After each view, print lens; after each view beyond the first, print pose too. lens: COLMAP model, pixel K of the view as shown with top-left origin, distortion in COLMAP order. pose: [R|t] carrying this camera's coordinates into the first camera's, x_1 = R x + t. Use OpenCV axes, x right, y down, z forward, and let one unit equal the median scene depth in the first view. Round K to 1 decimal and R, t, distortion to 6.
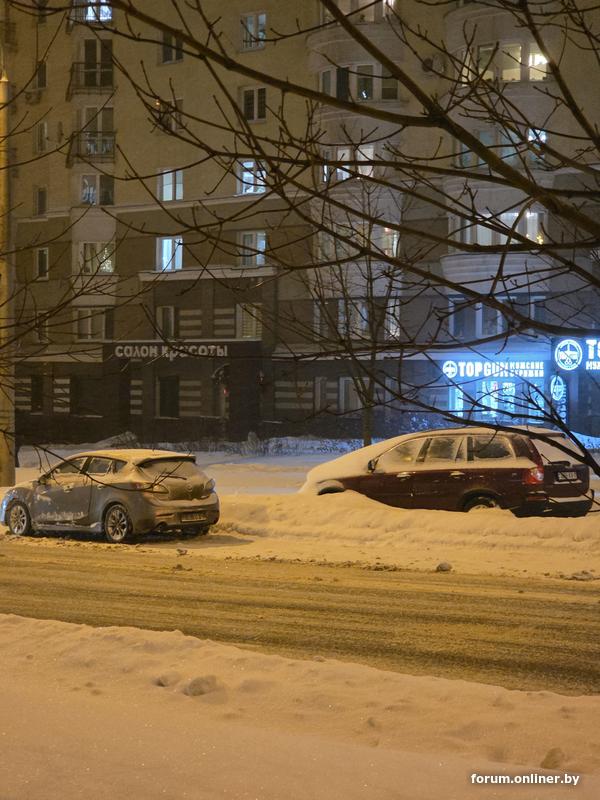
lens RADIAL K [[1515.4, 0, 300.0], [0, 1515.4, 400.0], [0, 0, 1]] dist [0.012372, 0.313477]
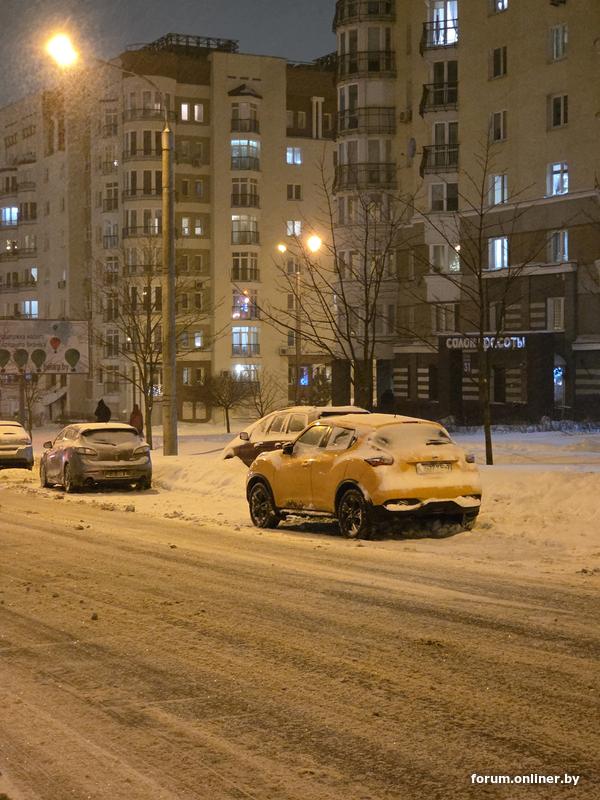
lens RADIAL K [[1515.4, 0, 300.0], [0, 1515.4, 400.0], [0, 0, 1]] dist [0.012372, 0.313477]
pose [[0.899741, 0.004942, -0.436396, 0.265260], [-0.001812, 0.999970, 0.007589, 0.001235], [0.436420, -0.006037, 0.899723, -0.044689]]
